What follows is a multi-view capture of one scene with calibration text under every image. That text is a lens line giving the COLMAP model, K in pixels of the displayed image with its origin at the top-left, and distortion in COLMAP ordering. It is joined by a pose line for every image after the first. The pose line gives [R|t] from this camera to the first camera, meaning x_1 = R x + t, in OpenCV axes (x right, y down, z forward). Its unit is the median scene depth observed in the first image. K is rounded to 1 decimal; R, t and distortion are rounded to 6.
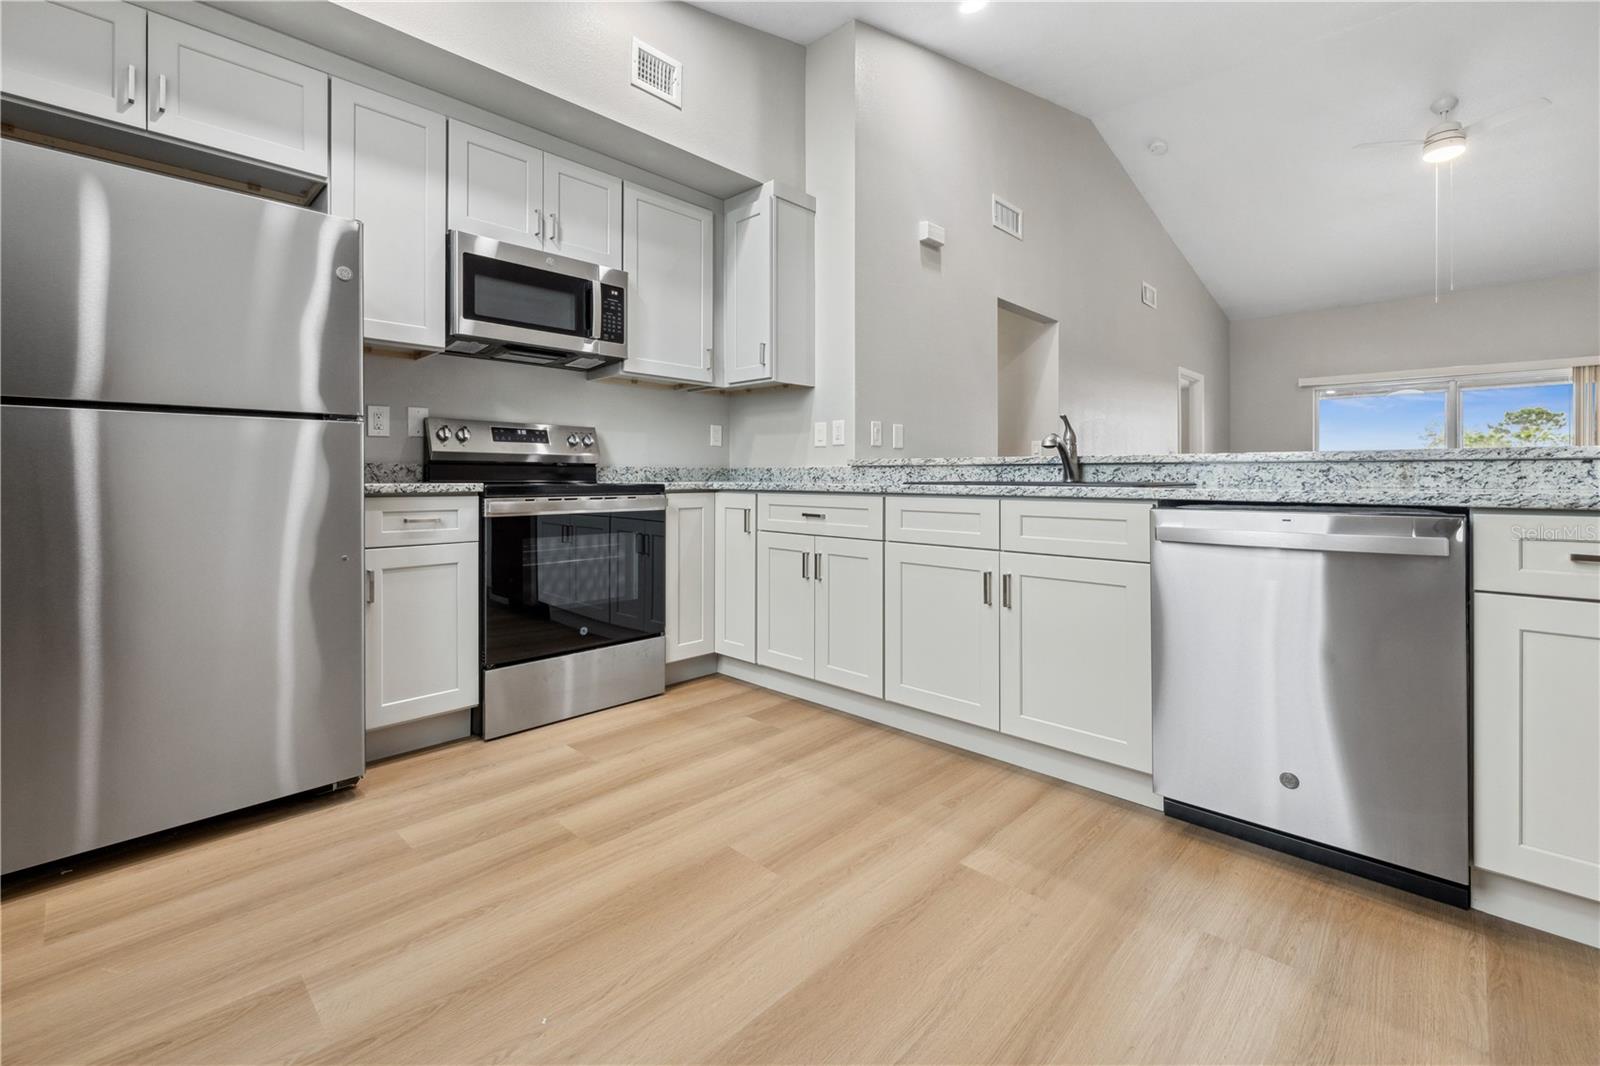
lens RADIAL K [[690.5, 0, 795.2], [0, 690.5, 480.3], [0, 0, 1]] dist [-0.000221, 0.000786]
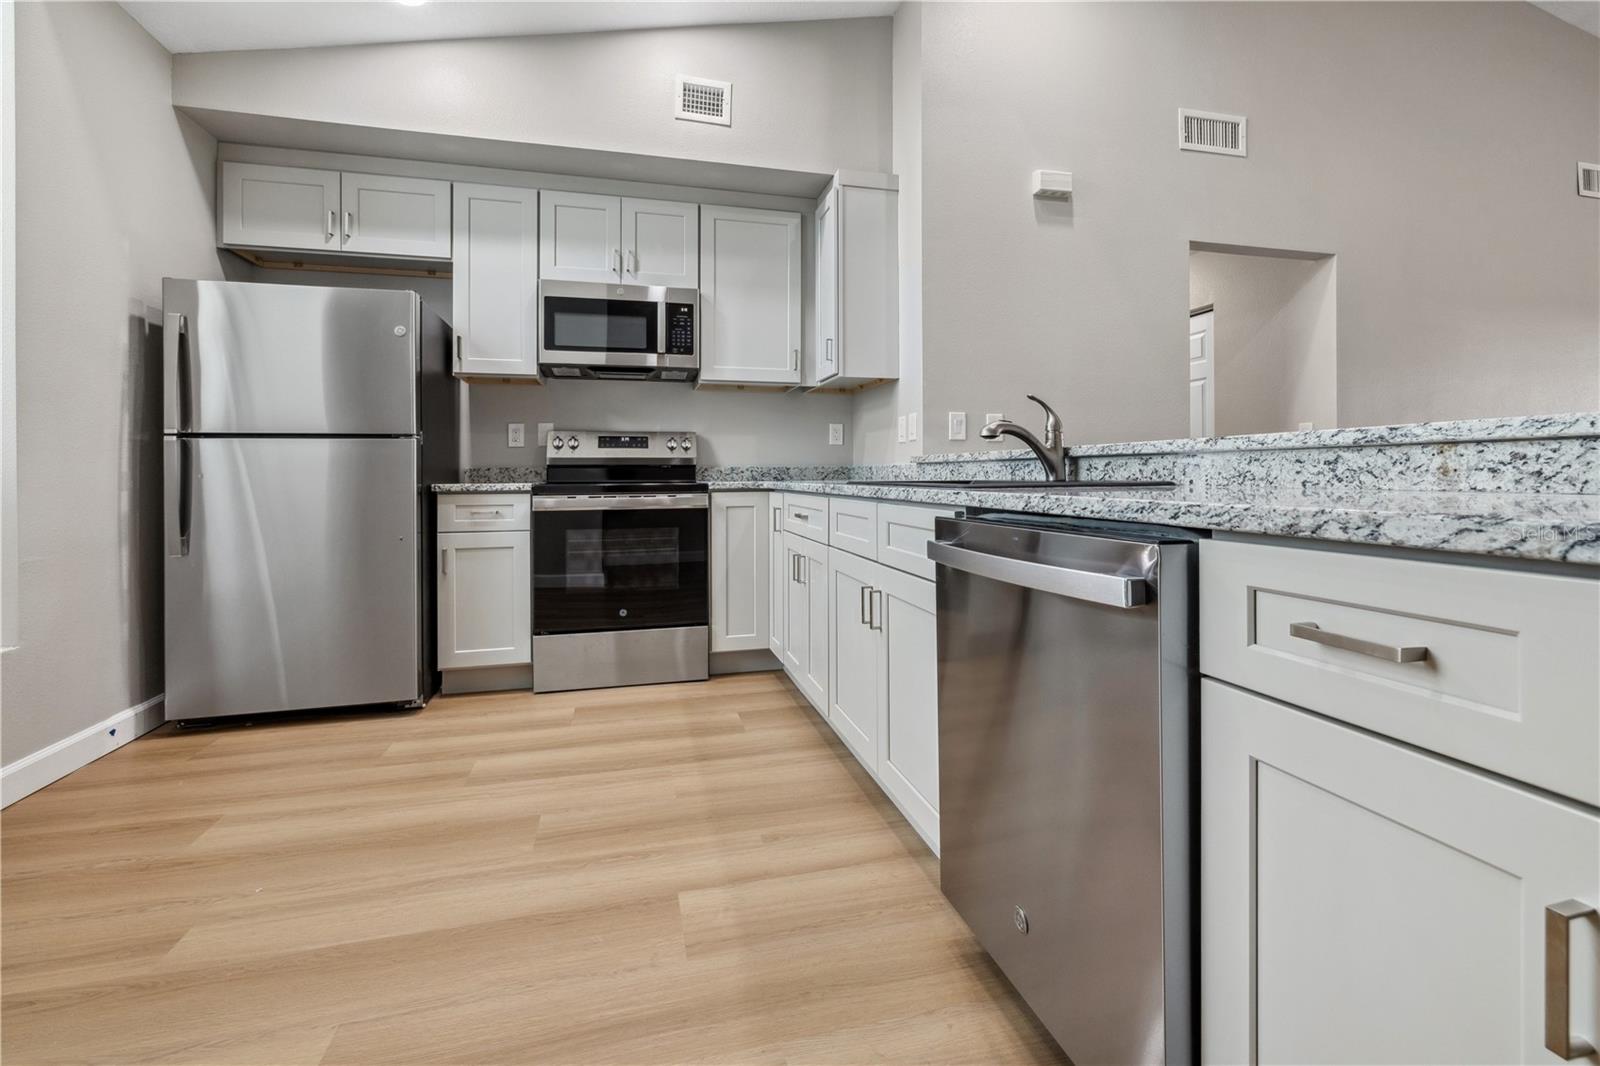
lens RADIAL K [[690.5, 0, 800.4], [0, 690.5, 477.6], [0, 0, 1]] dist [-0.000221, 0.000786]
pose [[0.849046, -0.005419, -0.528291, 0.597393], [0.005210, 0.999985, -0.001884, -0.001398], [0.528293, -0.001153, 0.849061, 0.205455]]
